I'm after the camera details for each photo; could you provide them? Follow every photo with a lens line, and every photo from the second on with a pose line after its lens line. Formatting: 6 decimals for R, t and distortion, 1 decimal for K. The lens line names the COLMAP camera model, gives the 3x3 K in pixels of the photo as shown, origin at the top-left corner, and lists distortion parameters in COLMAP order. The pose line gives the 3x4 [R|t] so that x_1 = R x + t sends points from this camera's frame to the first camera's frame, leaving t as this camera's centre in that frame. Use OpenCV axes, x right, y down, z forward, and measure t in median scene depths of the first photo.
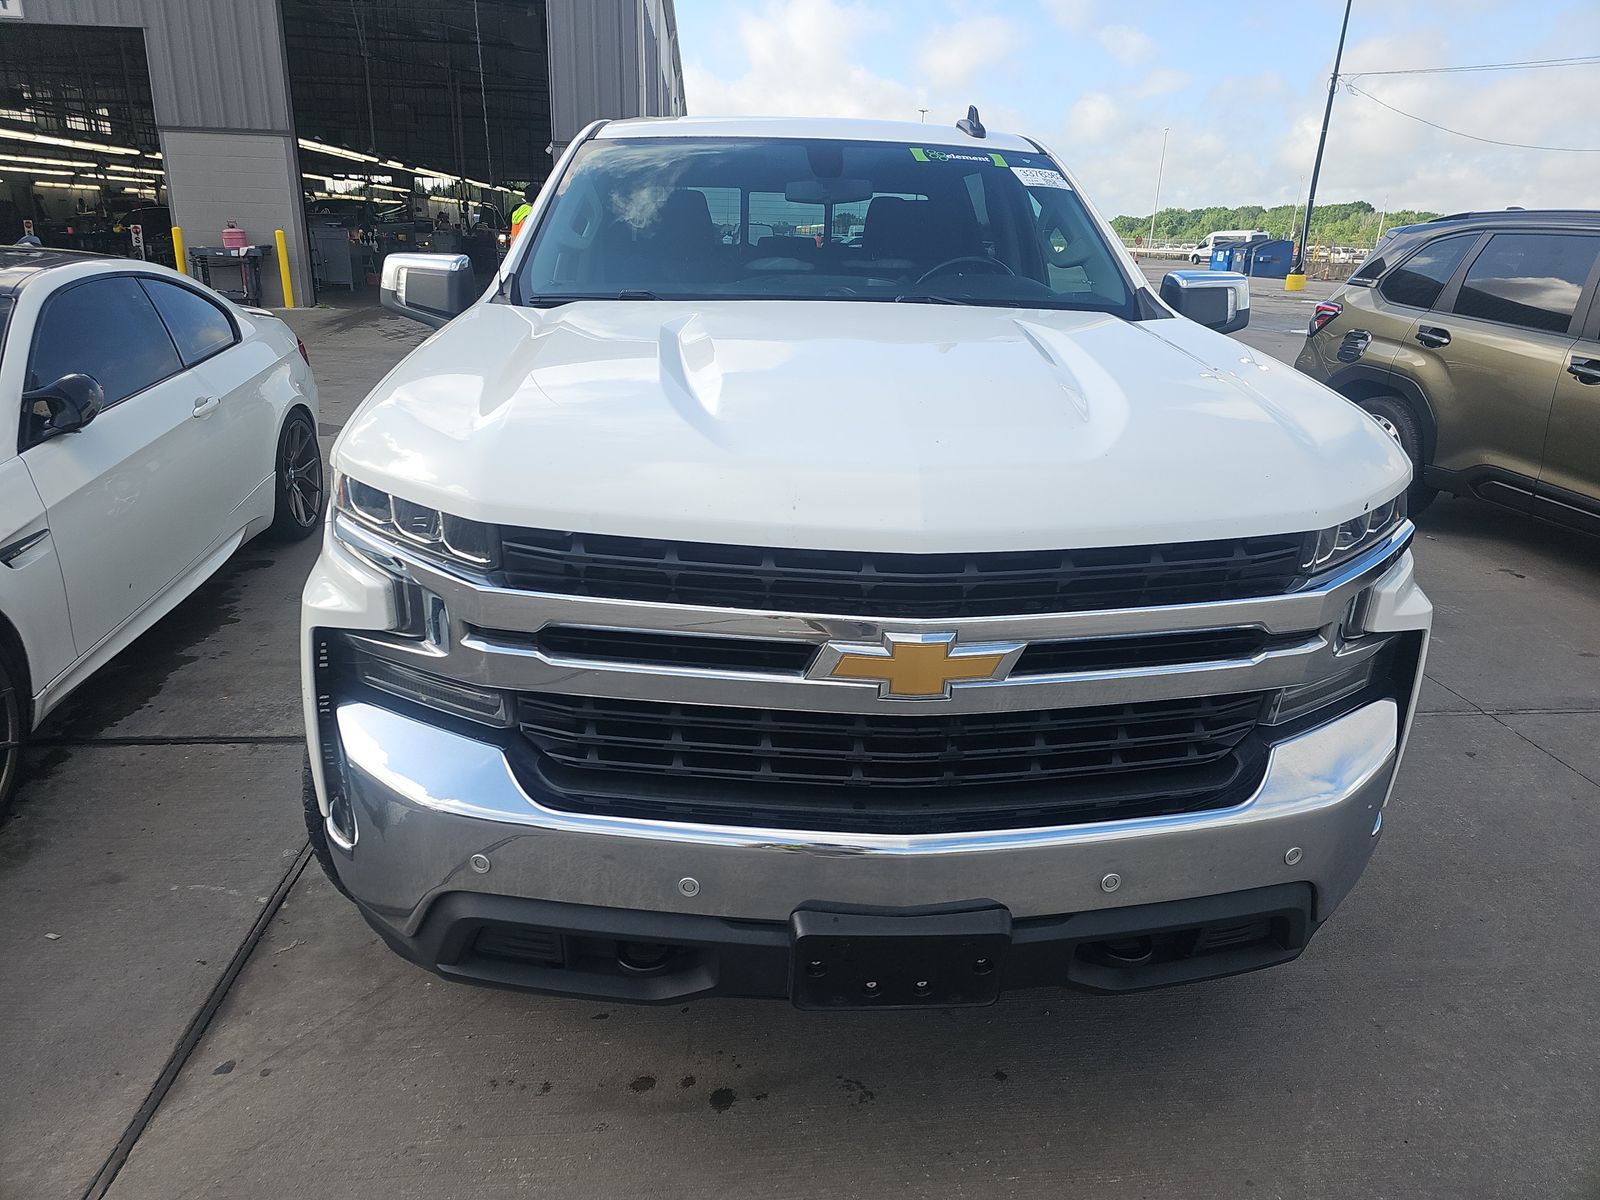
lens RADIAL K [[1077.8, 0, 848.9], [0, 1077.8, 569.5], [0, 0, 1]] dist [0.056408, -0.074131]
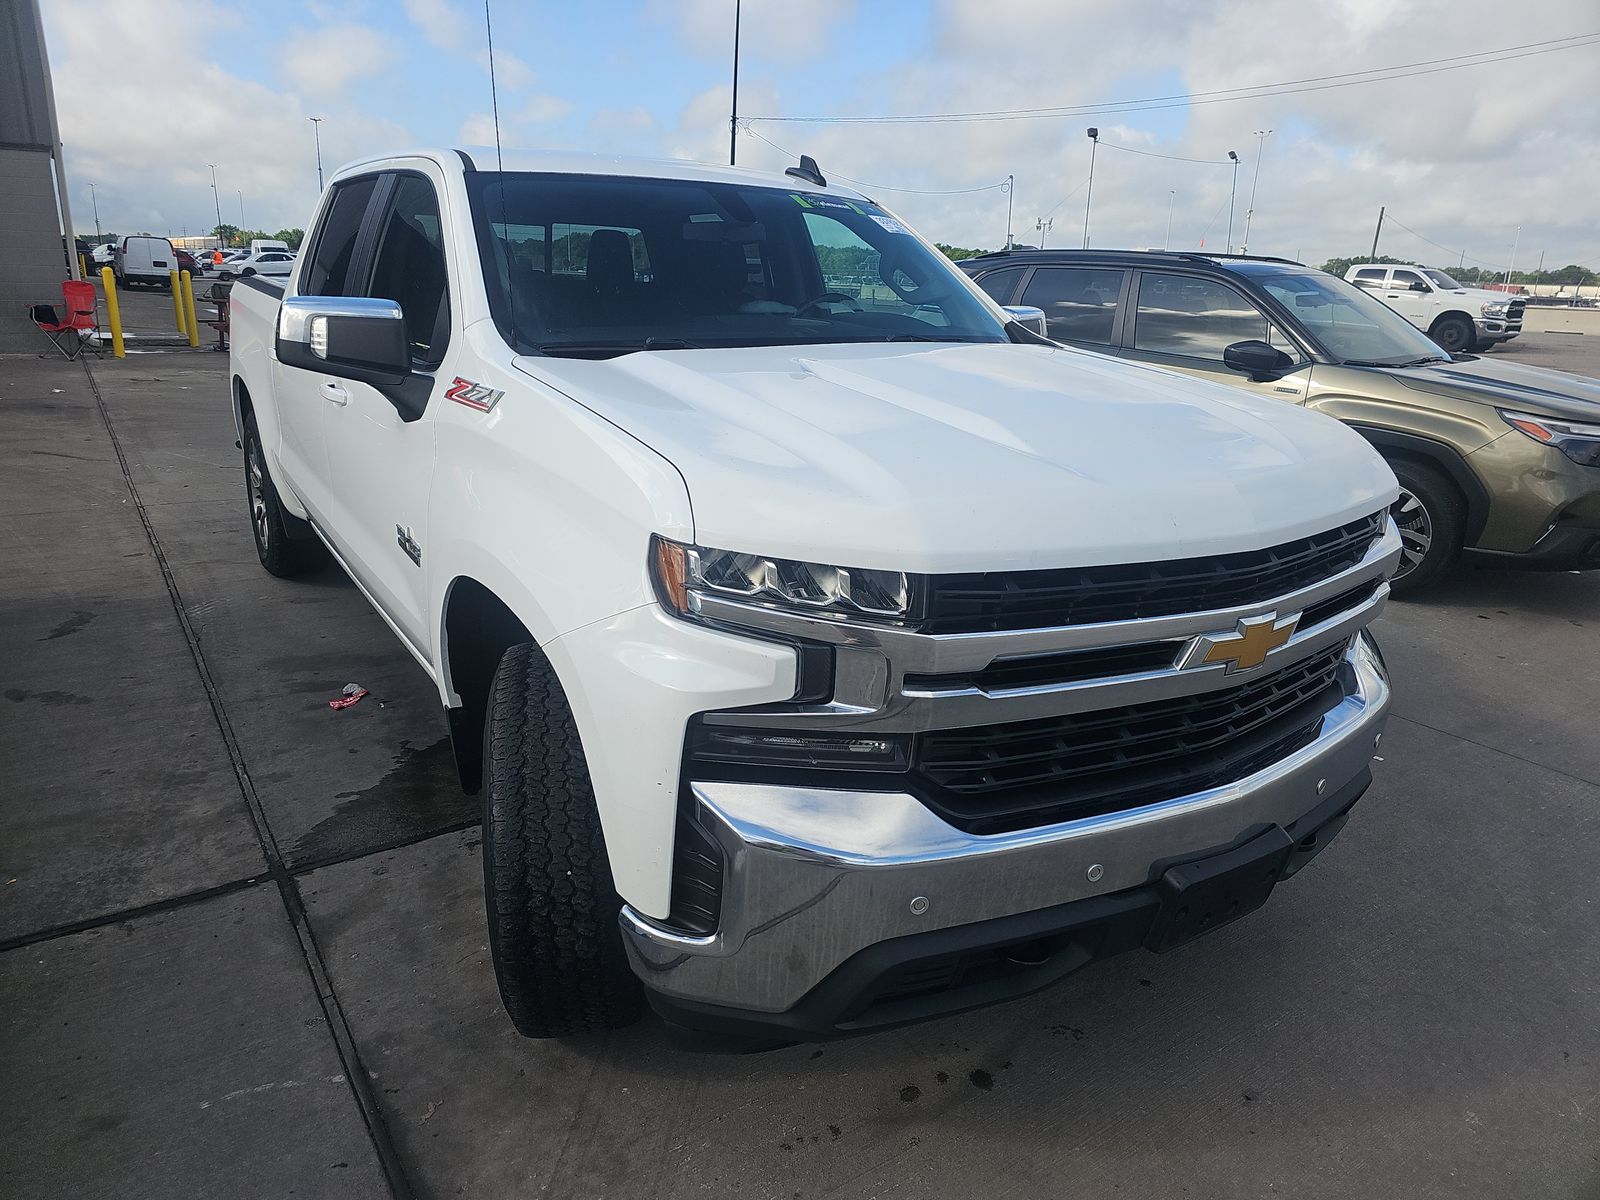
lens RADIAL K [[1062.9, 0, 800.0], [0, 1062.9, 600.0], [0, 0, 1]] dist [0.058677, -0.066764]
pose [[0.874007, -0.140368, 0.465198, -0.697409], [0.135172, 0.989813, 0.044705, -0.061120], [-0.466734, 0.023809, 0.884077, 0.120123]]
